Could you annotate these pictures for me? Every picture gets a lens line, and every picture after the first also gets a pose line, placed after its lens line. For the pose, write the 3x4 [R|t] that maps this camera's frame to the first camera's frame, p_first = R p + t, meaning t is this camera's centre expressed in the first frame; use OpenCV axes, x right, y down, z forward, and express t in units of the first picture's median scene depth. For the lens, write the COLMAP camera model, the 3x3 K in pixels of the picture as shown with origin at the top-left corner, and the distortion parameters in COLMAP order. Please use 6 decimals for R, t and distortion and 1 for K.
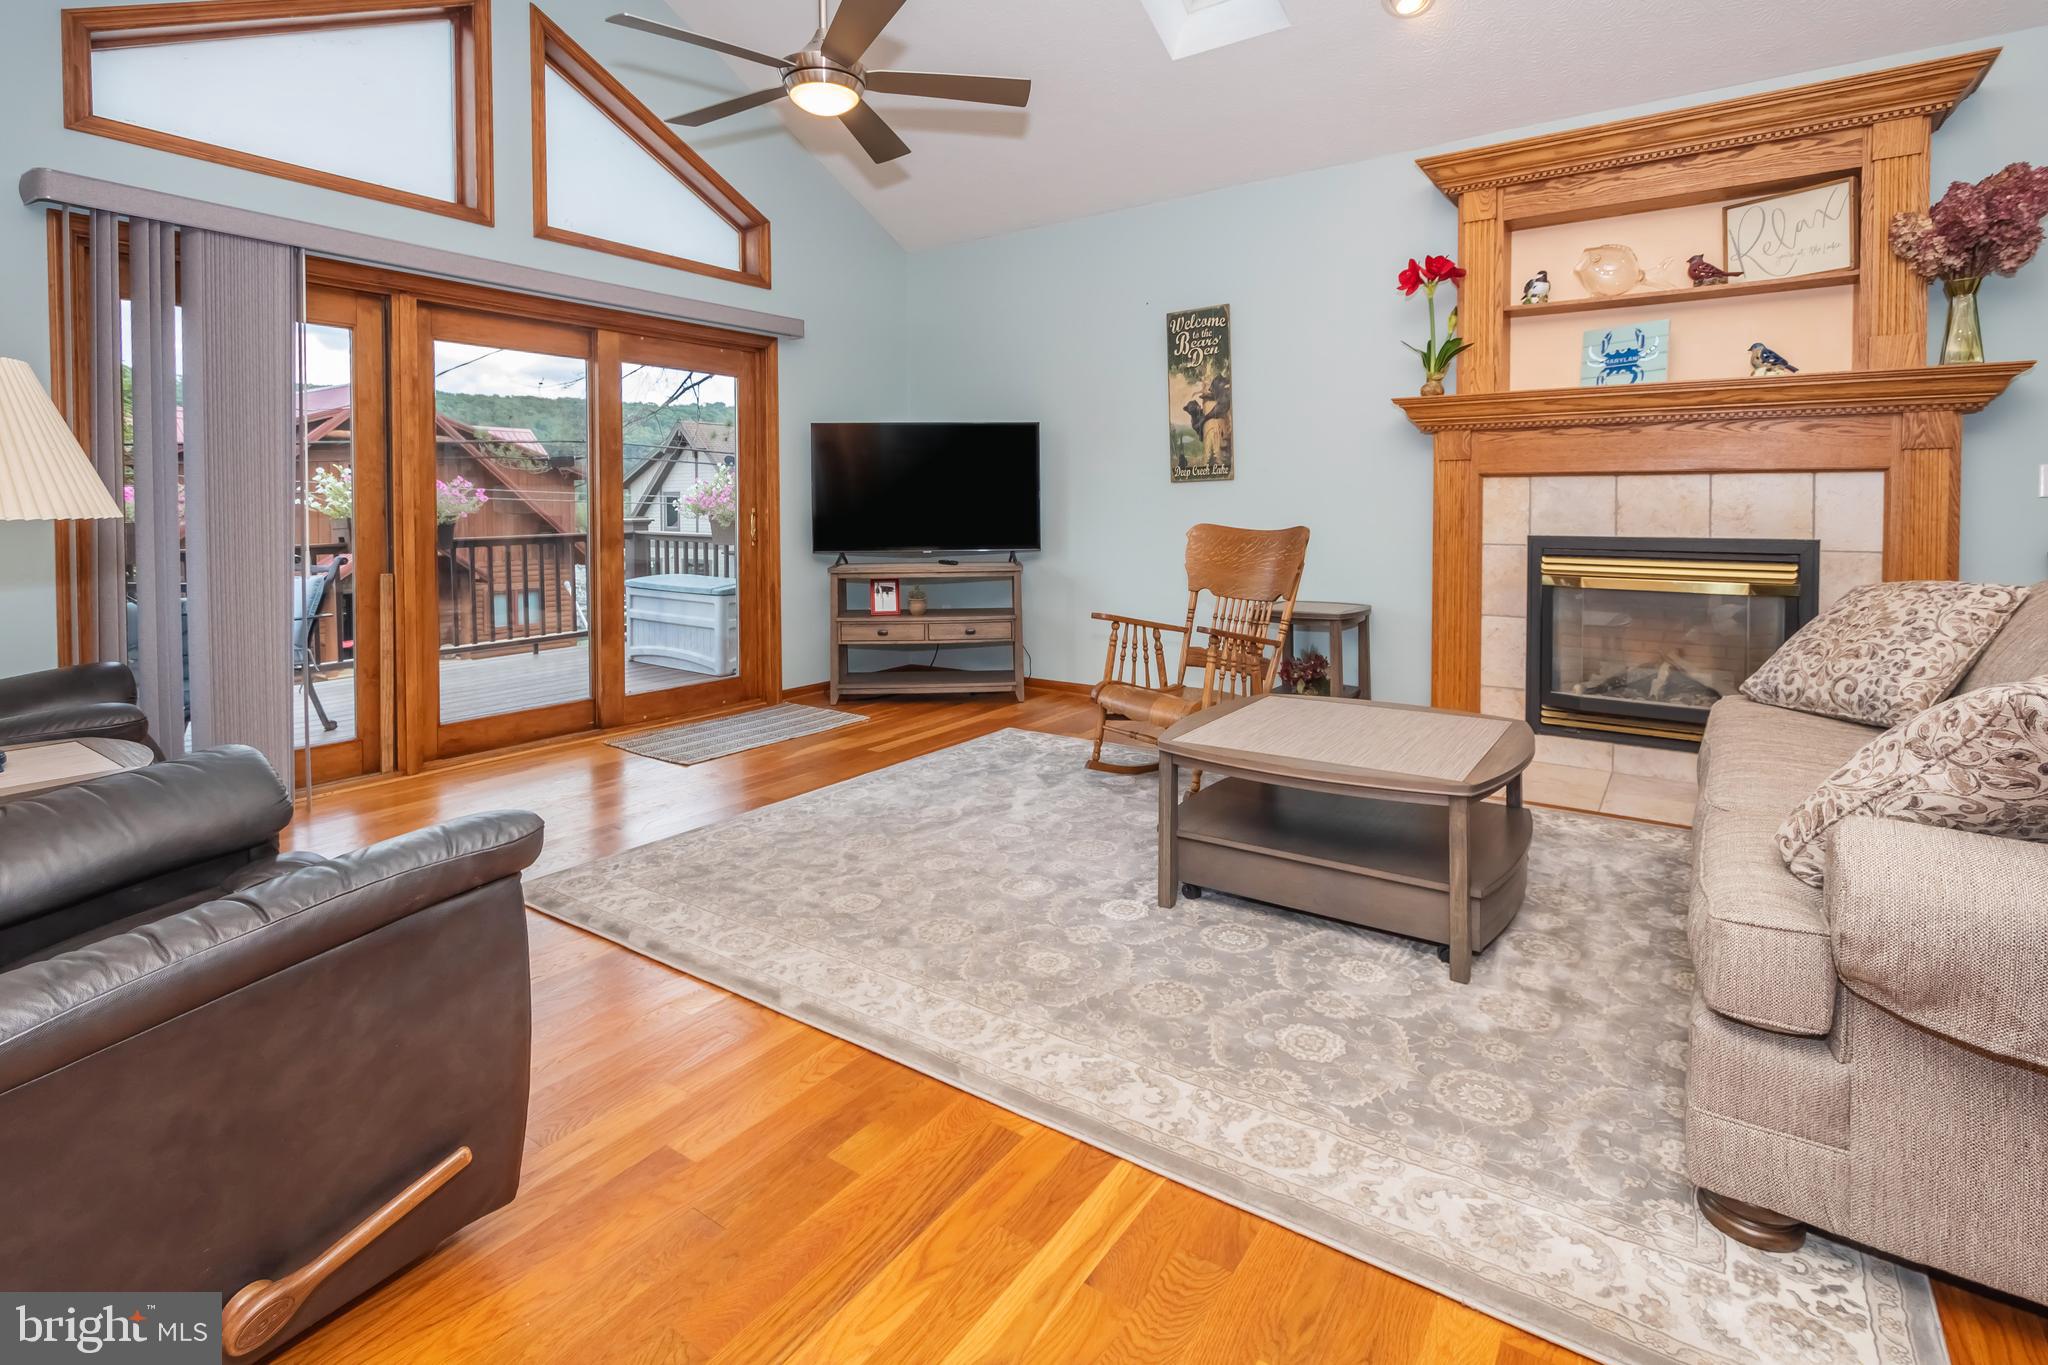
lens RADIAL K [[962.3, 0, 1042.3], [0, 962.3, 536.0], [0, 0, 1]] dist [0.006422, -0.004672]
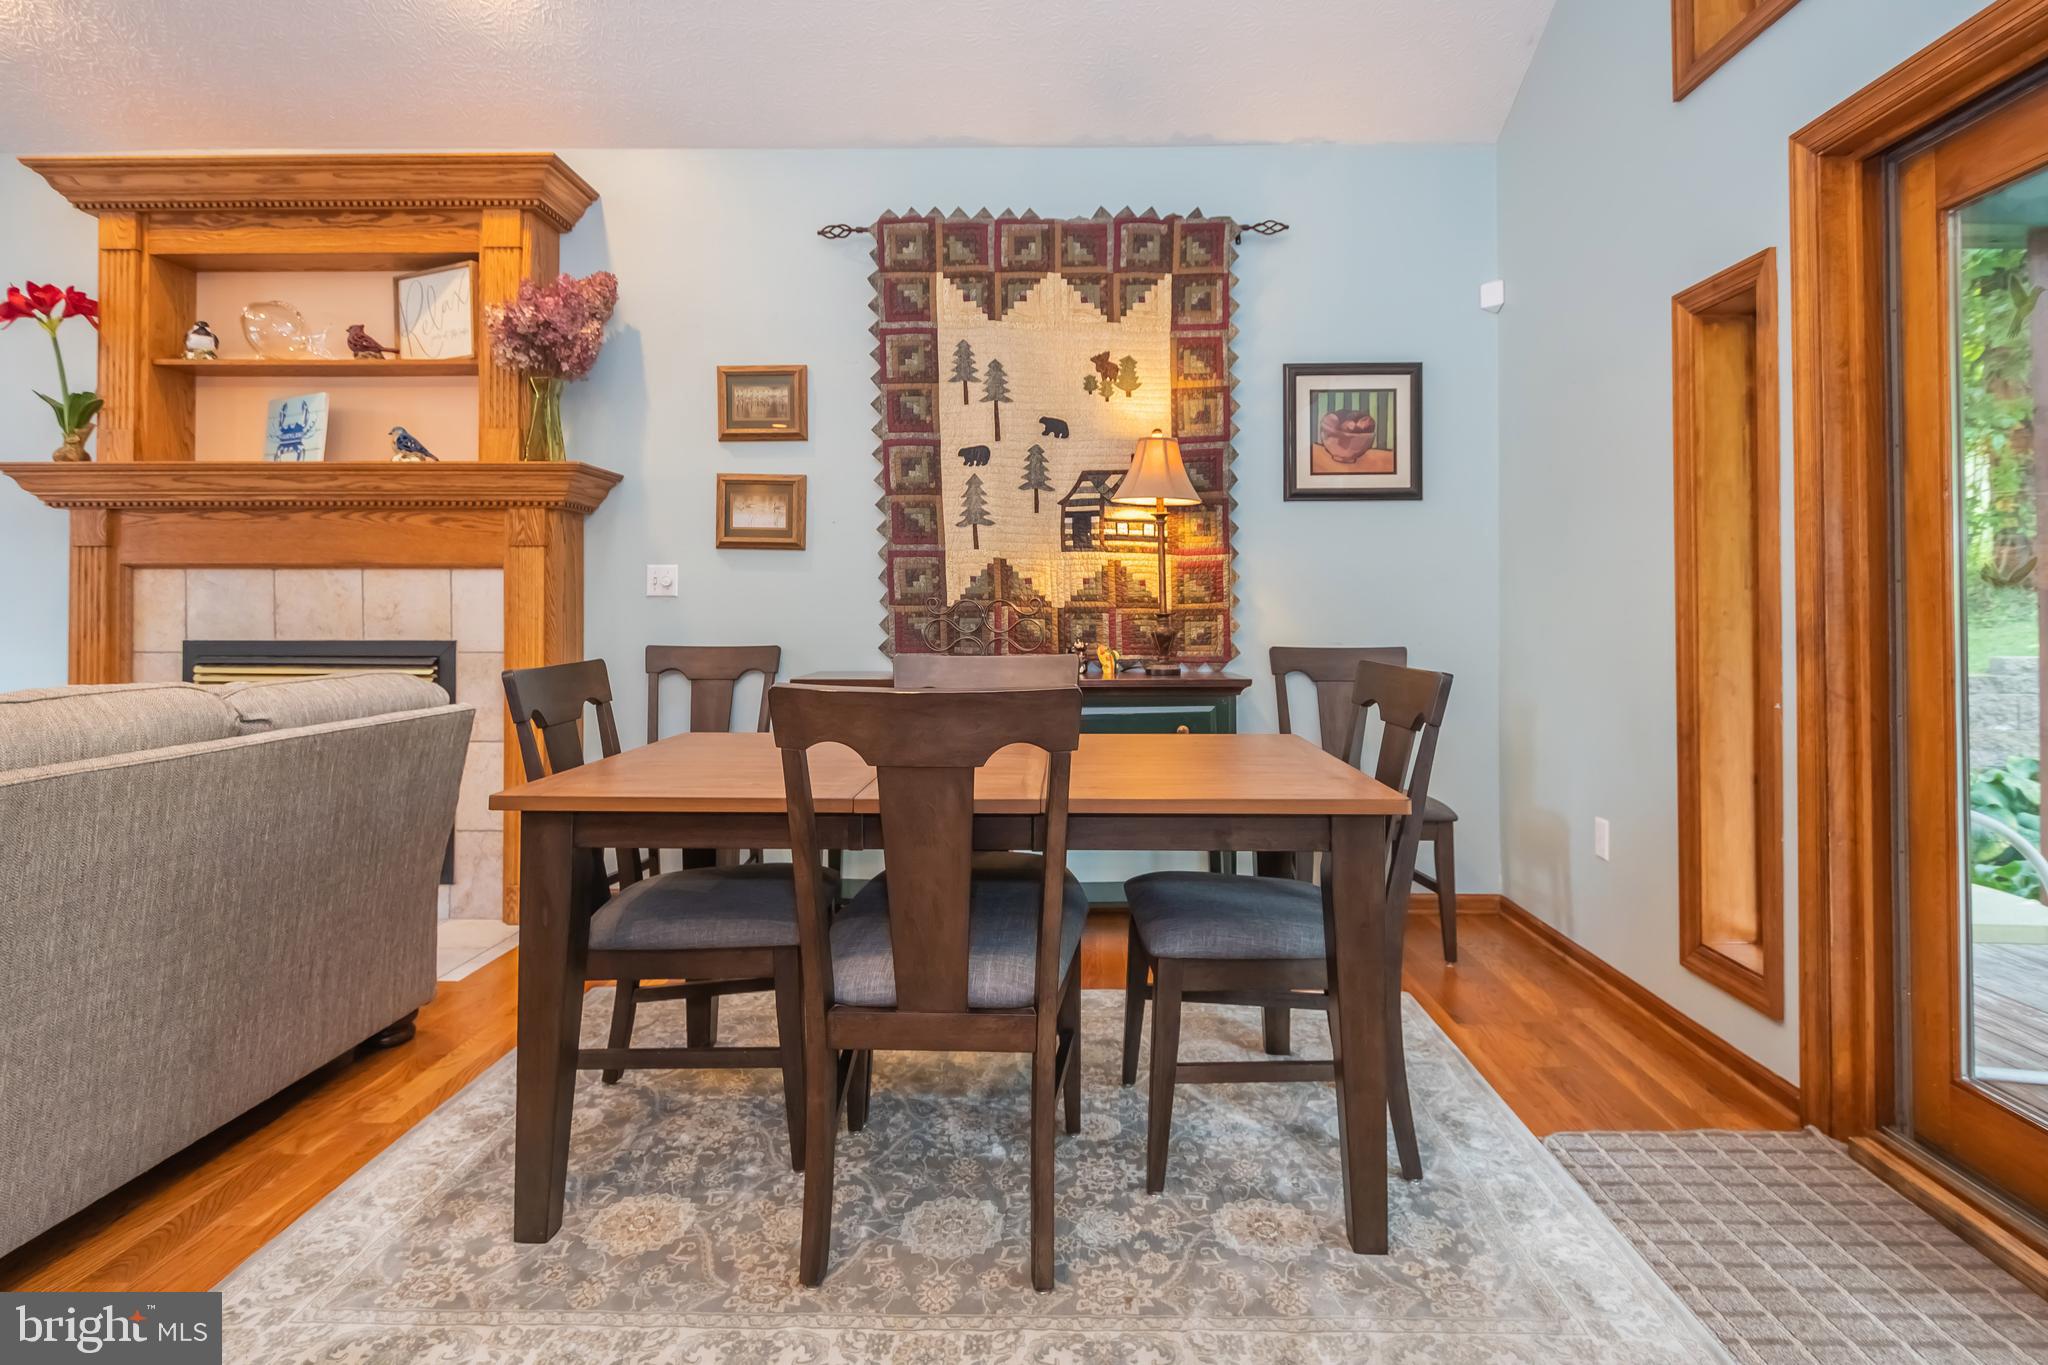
lens RADIAL K [[1120.9, 0, 1038.3], [0, 1120.9, 609.6], [0, 0, 1]] dist [0.015632, -0.001505]
pose [[0.845809, 0.000900, 0.533485, 0.592869], [0.016233, 0.999492, -0.027422, 0.011115], [-0.533239, 0.031854, 0.845365, -0.195176]]
